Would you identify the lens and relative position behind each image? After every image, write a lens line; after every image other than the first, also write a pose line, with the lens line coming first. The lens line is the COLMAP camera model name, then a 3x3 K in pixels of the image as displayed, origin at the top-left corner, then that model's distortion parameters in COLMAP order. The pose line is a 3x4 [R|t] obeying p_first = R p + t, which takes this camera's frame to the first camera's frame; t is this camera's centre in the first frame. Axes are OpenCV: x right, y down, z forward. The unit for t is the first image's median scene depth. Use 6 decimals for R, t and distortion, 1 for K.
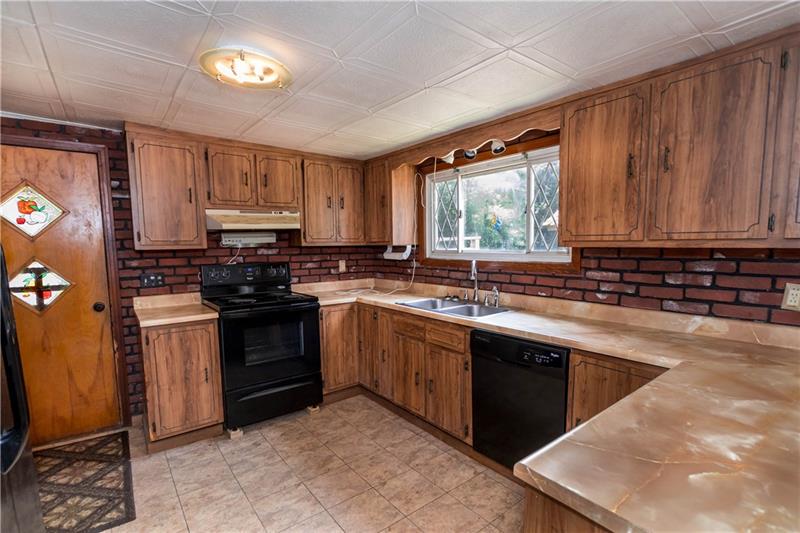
lens RADIAL K [[369.6, 0, 397.8], [0, 369.6, 270.7], [0, 0, 1]] dist [-0.003694, -0.000222]
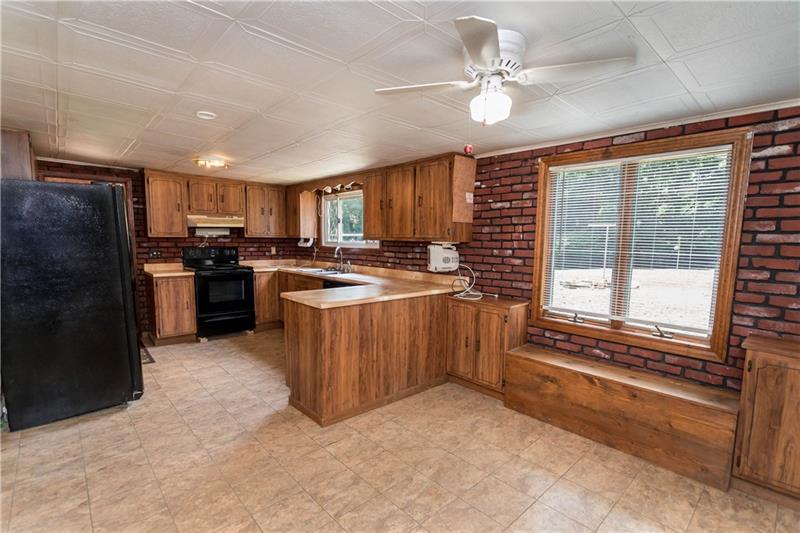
lens RADIAL K [[369.6, 0, 395.4], [0, 369.6, 271.0], [0, 0, 1]] dist [-0.003694, -0.000222]
pose [[0.997286, 0.016698, 0.071711, 0.330522], [-0.017601, 0.999773, 0.011987, 0.059464], [-0.071495, -0.013216, 0.997353, -0.787199]]
